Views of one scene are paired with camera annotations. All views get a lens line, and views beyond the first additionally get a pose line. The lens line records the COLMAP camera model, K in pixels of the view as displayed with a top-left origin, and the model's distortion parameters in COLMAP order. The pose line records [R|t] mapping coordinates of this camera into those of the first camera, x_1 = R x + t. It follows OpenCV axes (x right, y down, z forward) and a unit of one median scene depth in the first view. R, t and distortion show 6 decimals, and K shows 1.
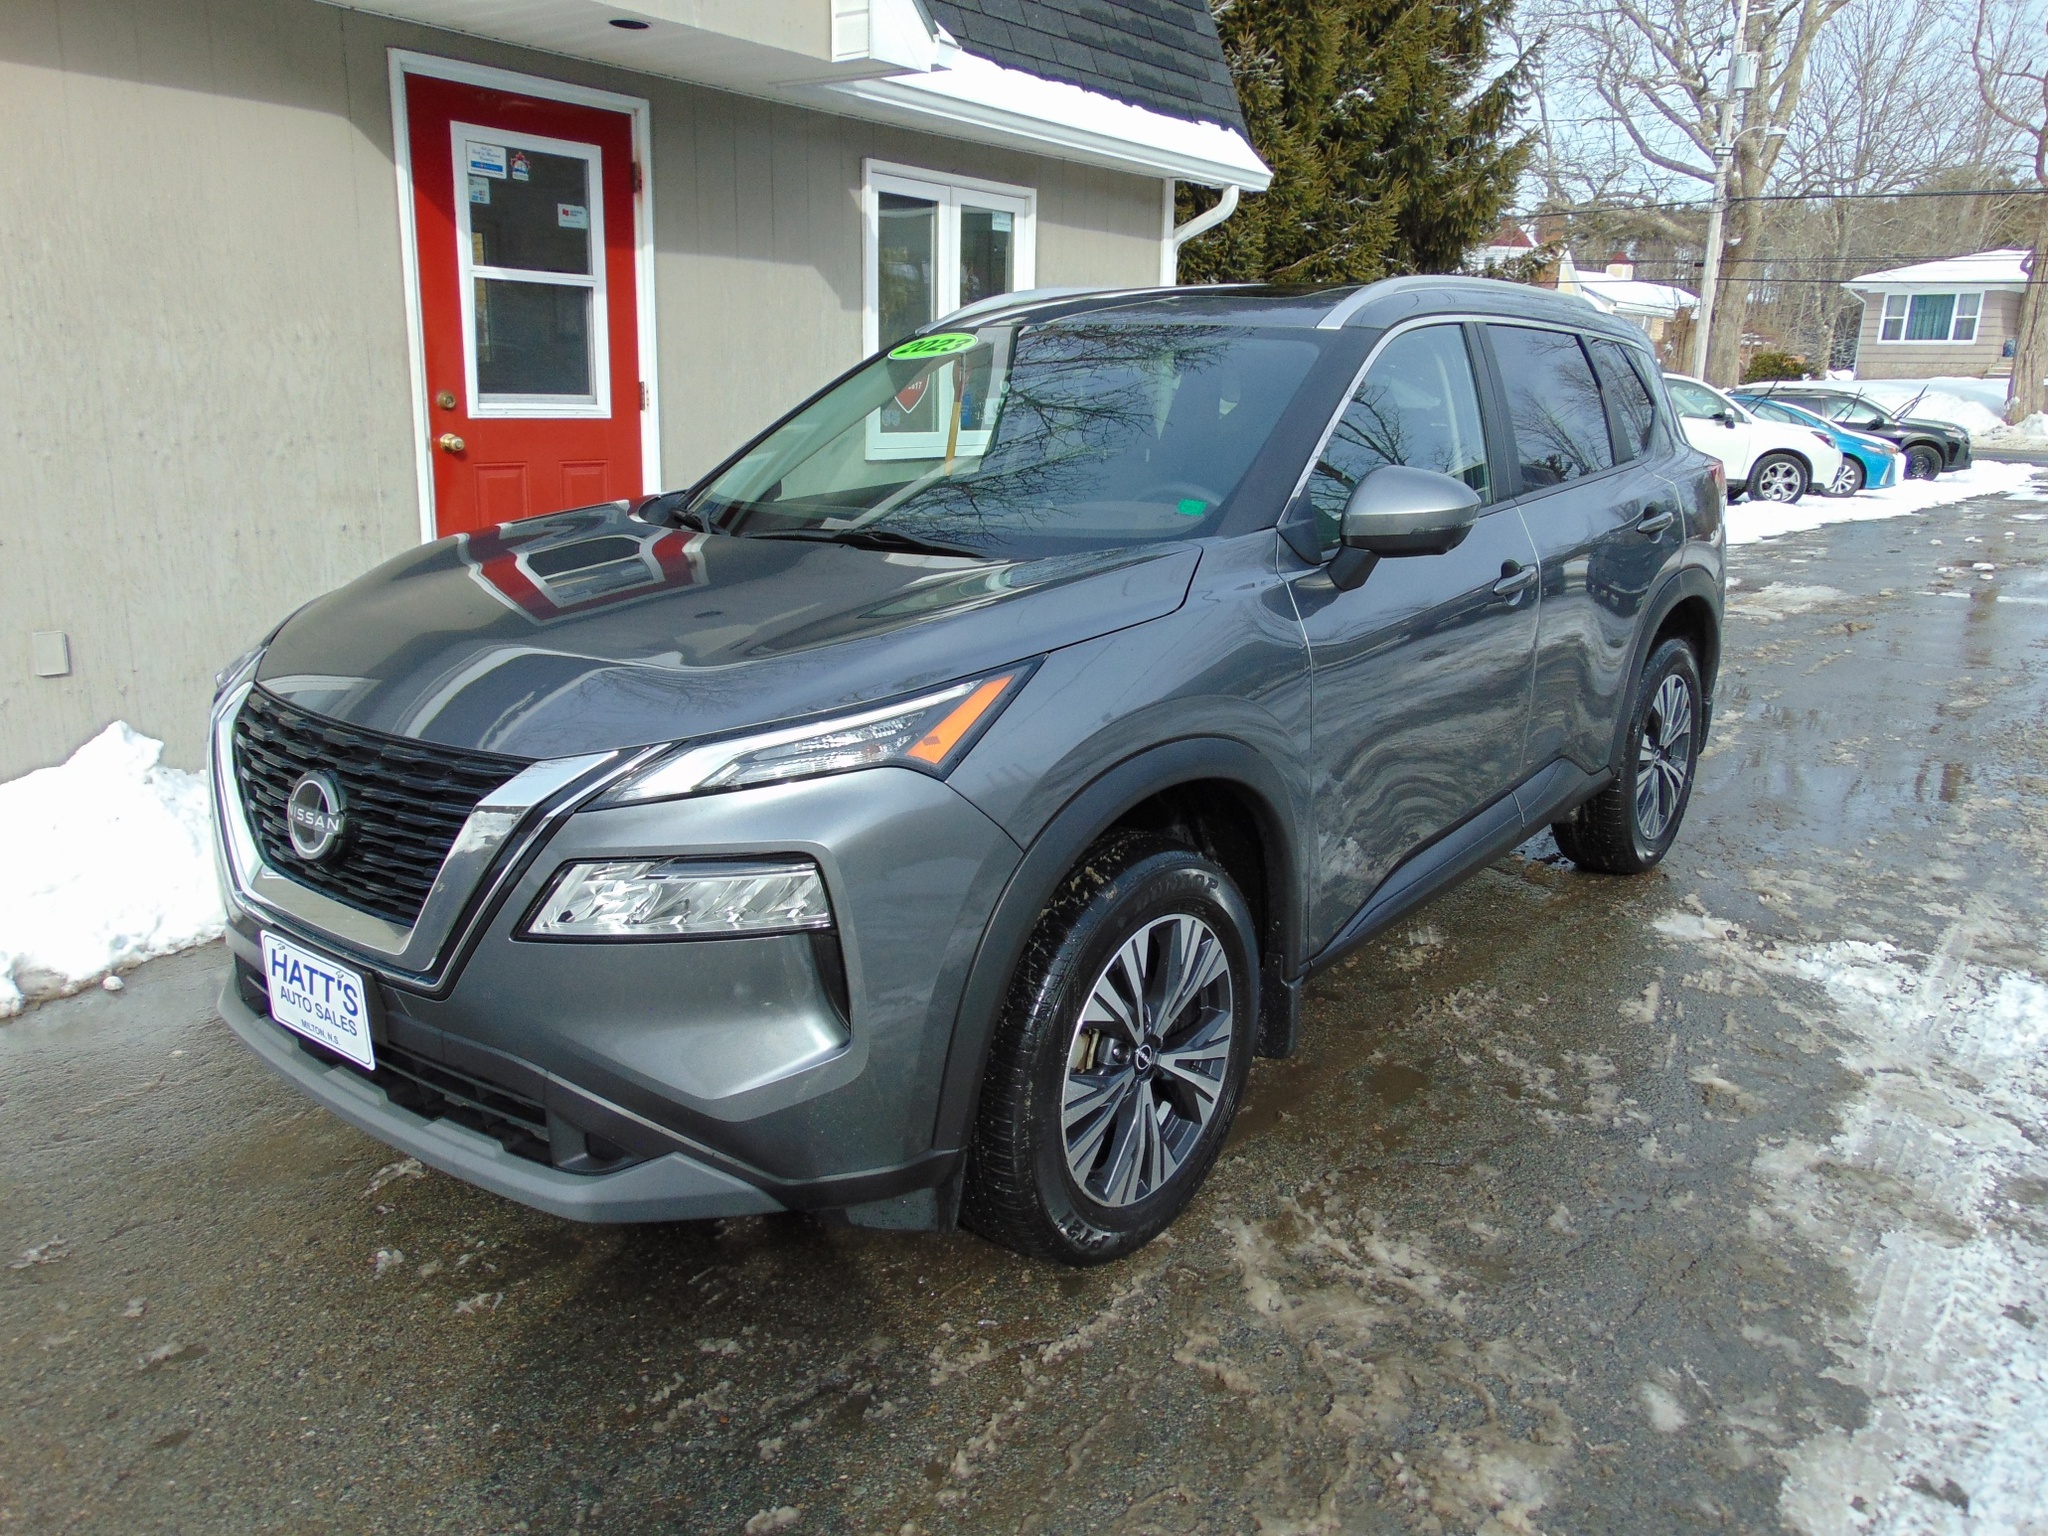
lens RADIAL K [[1530.9, 0, 1024.0], [0, 1530.9, 768.0], [0, 0, 1]] dist [-0.025446, 0.058184]
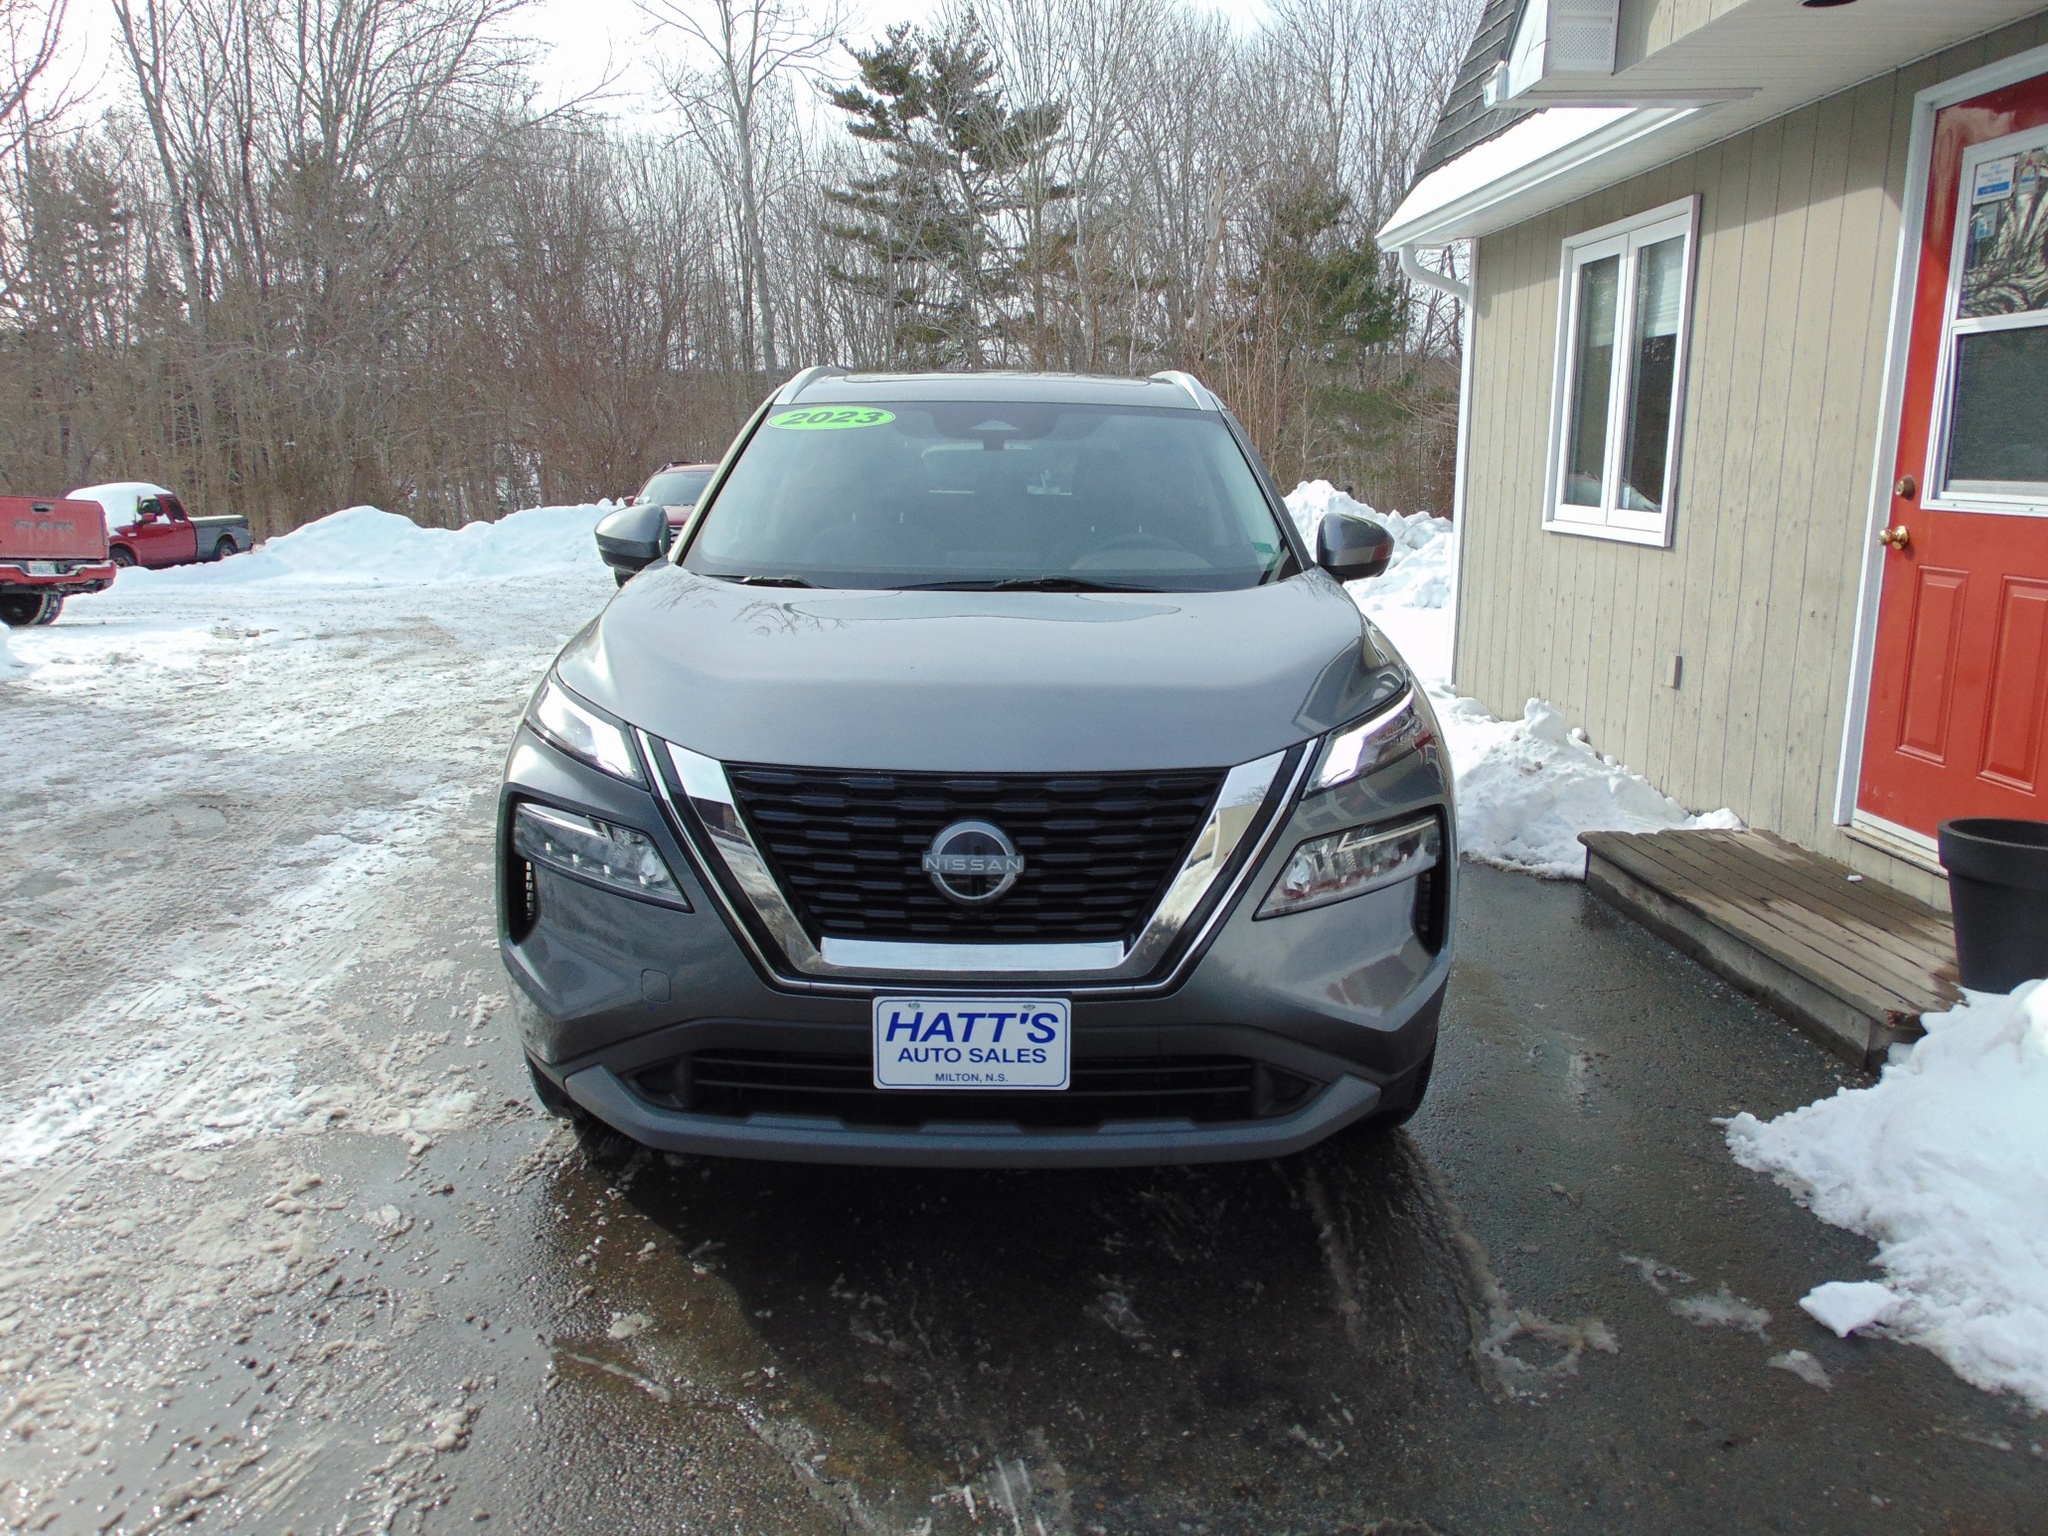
lens RADIAL K [[1524.6, 0, 1022.3], [0, 1524.6, 776.3], [0, 0, 1]] dist [-0.027698, 0.056537]
pose [[-0.762775, 0.114329, -0.636478, 0.623206], [-0.173724, 0.911836, 0.371987, -0.368240], [0.622892, 0.394314, -0.675664, 1.511608]]
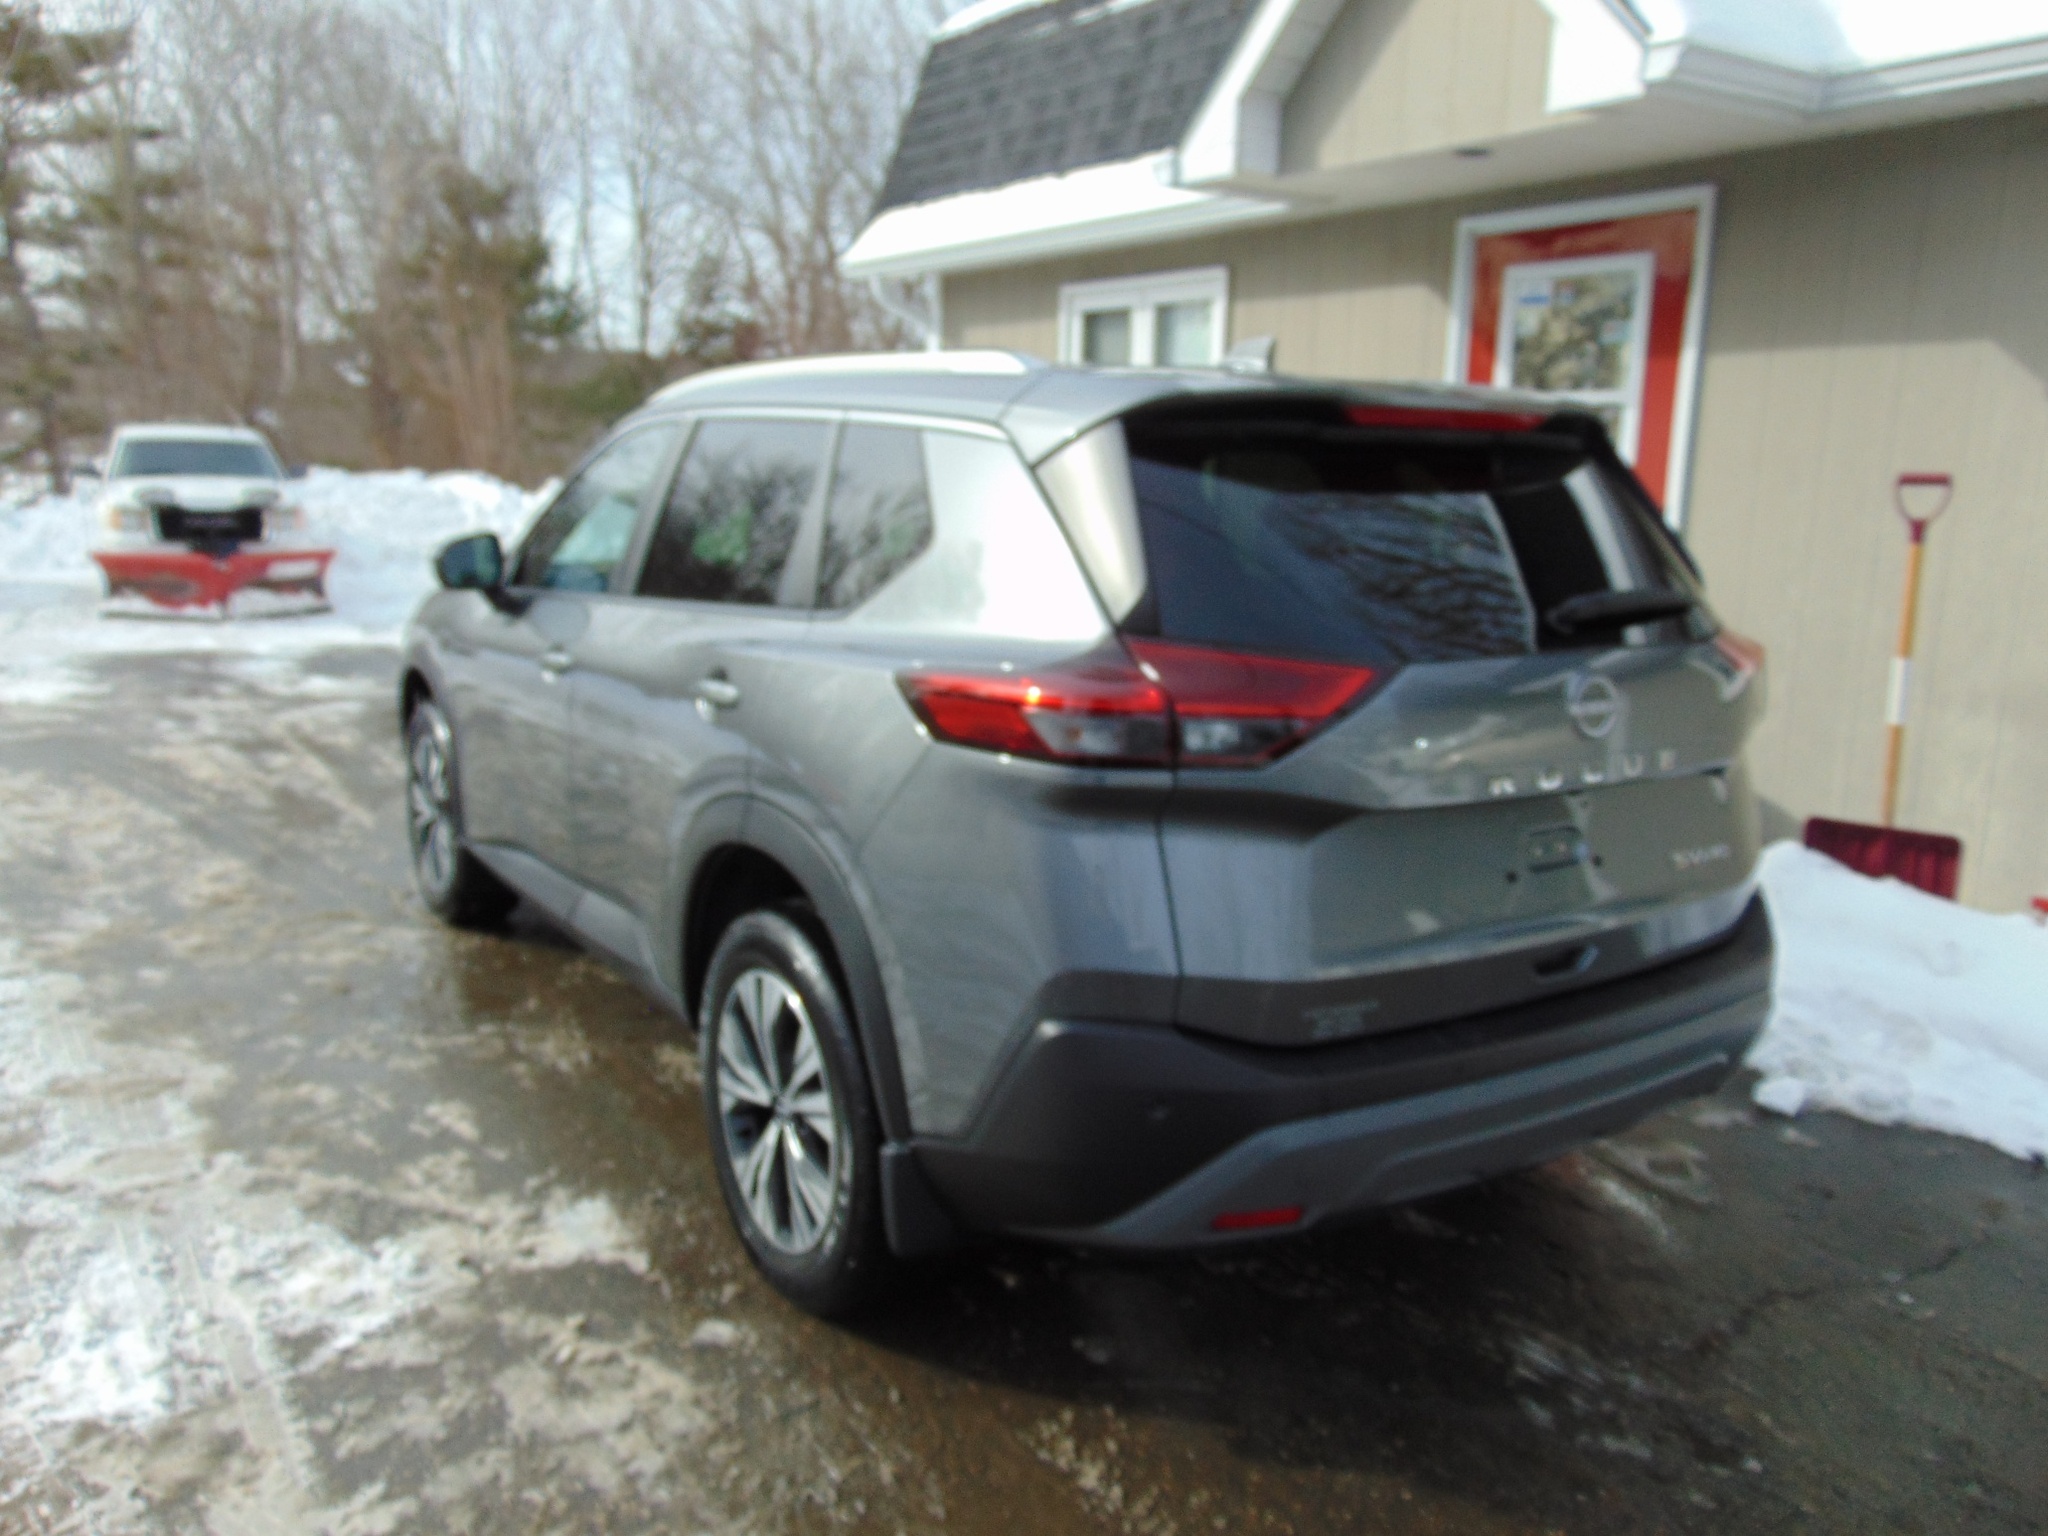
lens RADIAL K [[1524.6, 0, 1022.3], [0, 1524.6, 776.3], [0, 0, 1]] dist [-0.027698, 0.056537]
pose [[-0.309088, 0.169978, -0.935720, 0.909904], [-0.259763, 0.931397, 0.254997, -0.298912], [0.914870, 0.321882, -0.243730, 1.179449]]
